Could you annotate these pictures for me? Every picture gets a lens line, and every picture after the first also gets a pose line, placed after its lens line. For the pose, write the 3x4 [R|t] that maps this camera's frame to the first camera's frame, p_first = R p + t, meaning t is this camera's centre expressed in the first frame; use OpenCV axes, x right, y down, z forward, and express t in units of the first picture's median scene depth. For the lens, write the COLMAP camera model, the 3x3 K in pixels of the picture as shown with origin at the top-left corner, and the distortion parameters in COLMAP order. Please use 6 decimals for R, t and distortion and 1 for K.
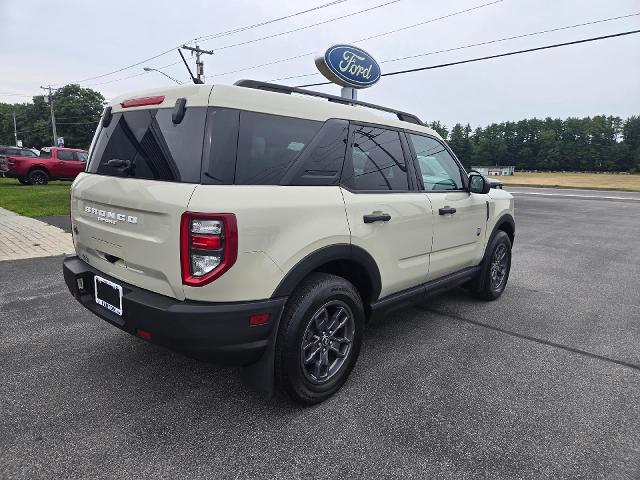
lens RADIAL K [[419.5, 0, 314.3], [0, 419.5, 237.5], [0, 0, 1]] dist [0.020777, -0.005501]
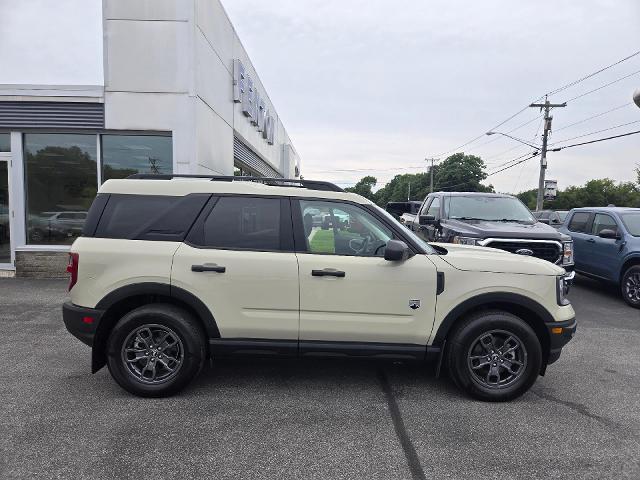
lens RADIAL K [[419.5, 0, 321.7], [0, 419.5, 248.3], [0, 0, 1]] dist [0.020777, -0.005501]
pose [[0.698180, 0.047104, -0.714371, 1.374807], [-0.127057, 0.990146, -0.058889, -0.082042], [0.704557, 0.131881, 0.697285, 0.381898]]
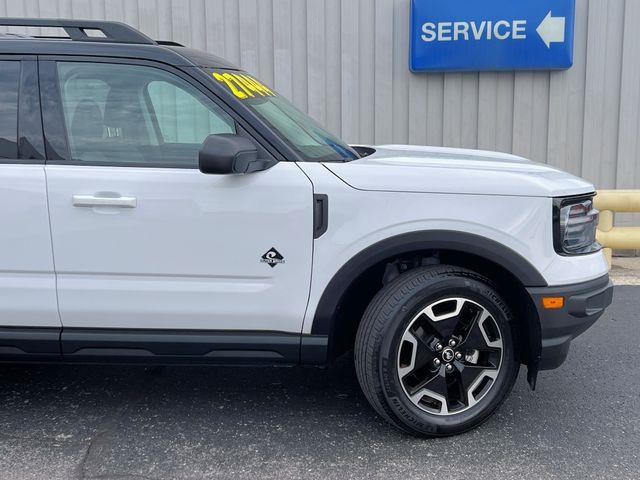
lens RADIAL K [[800.3, 0, 316.2], [0, 800.3, 235.7], [0, 0, 1]] dist [0.027202, 0.000000]
pose [[0.655498, 0.106090, -0.747708, 1.685910], [-0.108512, 0.993041, 0.045770, -0.128190], [0.747360, 0.051133, 0.662448, 0.721784]]
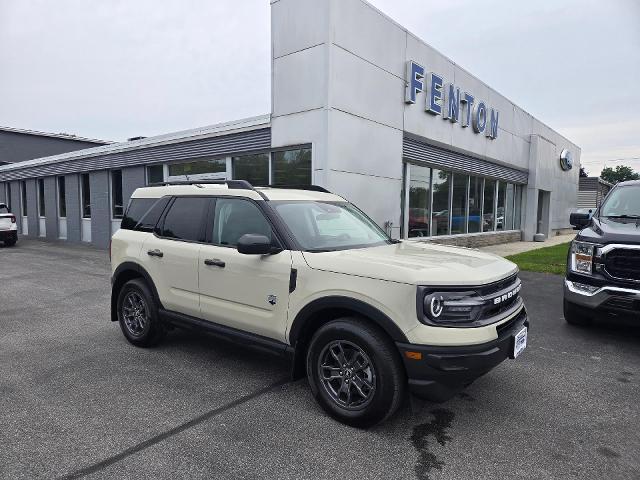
lens RADIAL K [[419.5, 0, 316.5], [0, 419.5, 250.4], [0, 0, 1]] dist [0.020777, -0.005501]
pose [[0.094609, 0.062456, -0.993553, 1.963117], [-0.179802, 0.982689, 0.044652, -0.262223], [0.979143, 0.174418, 0.104201, 1.544574]]
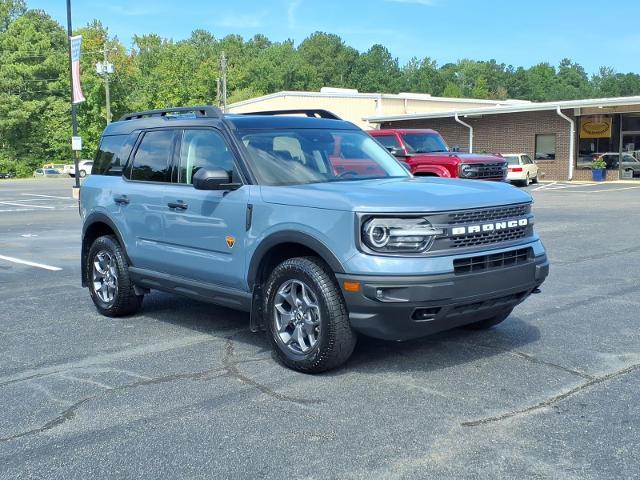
lens RADIAL K [[769.3, 0, 320.6], [0, 769.3, 240.3], [0, 0, 1]] dist [0.029262, 0.000000]
pose [[-0.102872, 0.080910, -0.991398, 2.772554], [-0.147659, 0.984401, 0.095661, -0.271188], [0.983674, 0.156230, -0.089320, 2.021799]]
